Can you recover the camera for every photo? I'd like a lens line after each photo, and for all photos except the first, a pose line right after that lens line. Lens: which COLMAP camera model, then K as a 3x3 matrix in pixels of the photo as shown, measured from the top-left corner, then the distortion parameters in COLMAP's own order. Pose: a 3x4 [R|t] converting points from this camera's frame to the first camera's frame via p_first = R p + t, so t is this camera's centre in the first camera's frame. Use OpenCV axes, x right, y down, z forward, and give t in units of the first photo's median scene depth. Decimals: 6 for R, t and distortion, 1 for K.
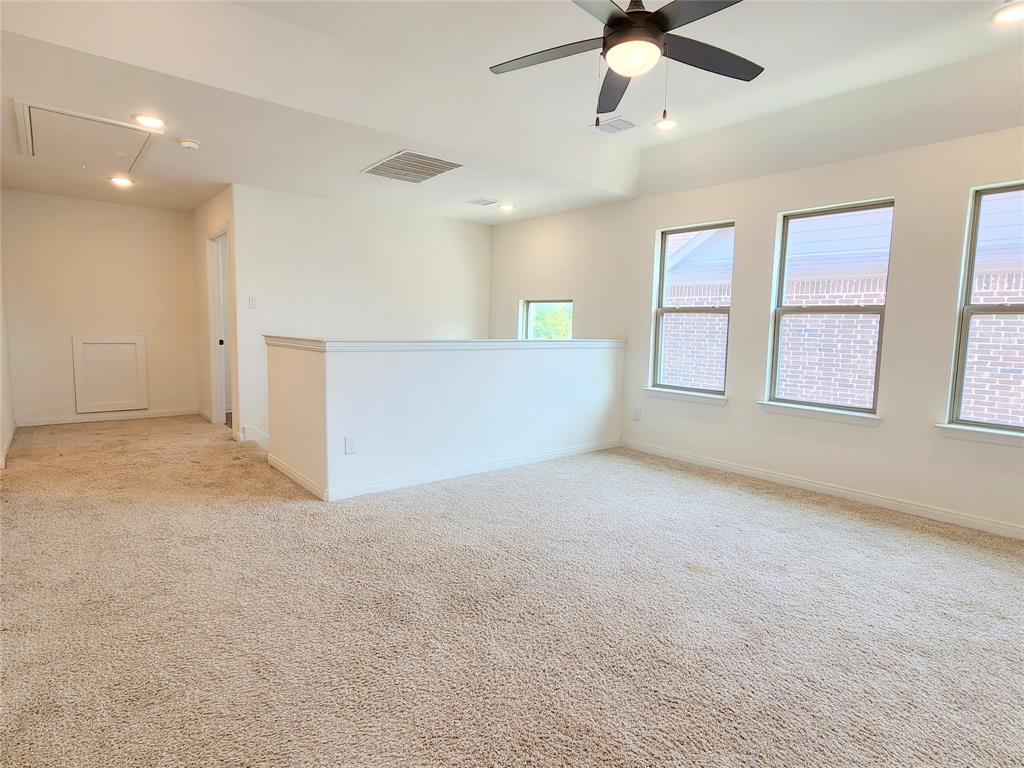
lens RADIAL K [[530.7, 0, 505.0], [0, 530.7, 387.8], [0, 0, 1]] dist [-0.005925, 0.001834]
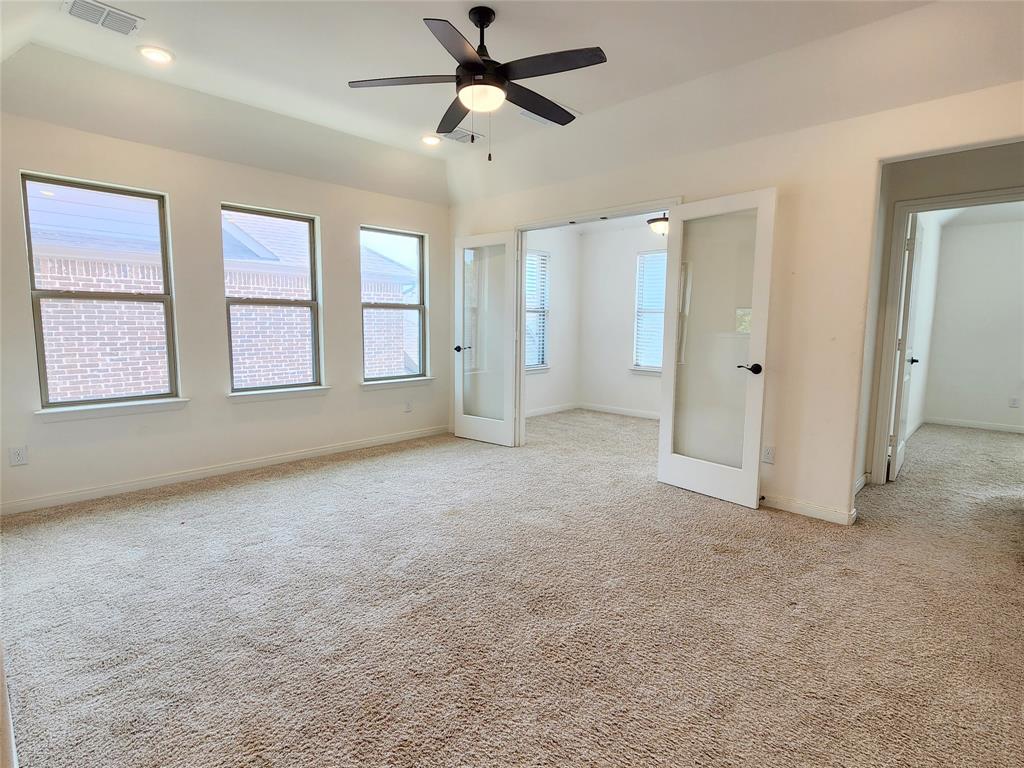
lens RADIAL K [[530.7, 0, 504.9], [0, 530.7, 377.6], [0, 0, 1]] dist [-0.005925, 0.001834]
pose [[-0.105486, -0.129783, 0.985915, -0.358370], [0.107881, 0.984102, 0.141087, -0.058524], [-0.988552, 0.121244, -0.089808, 0.397145]]
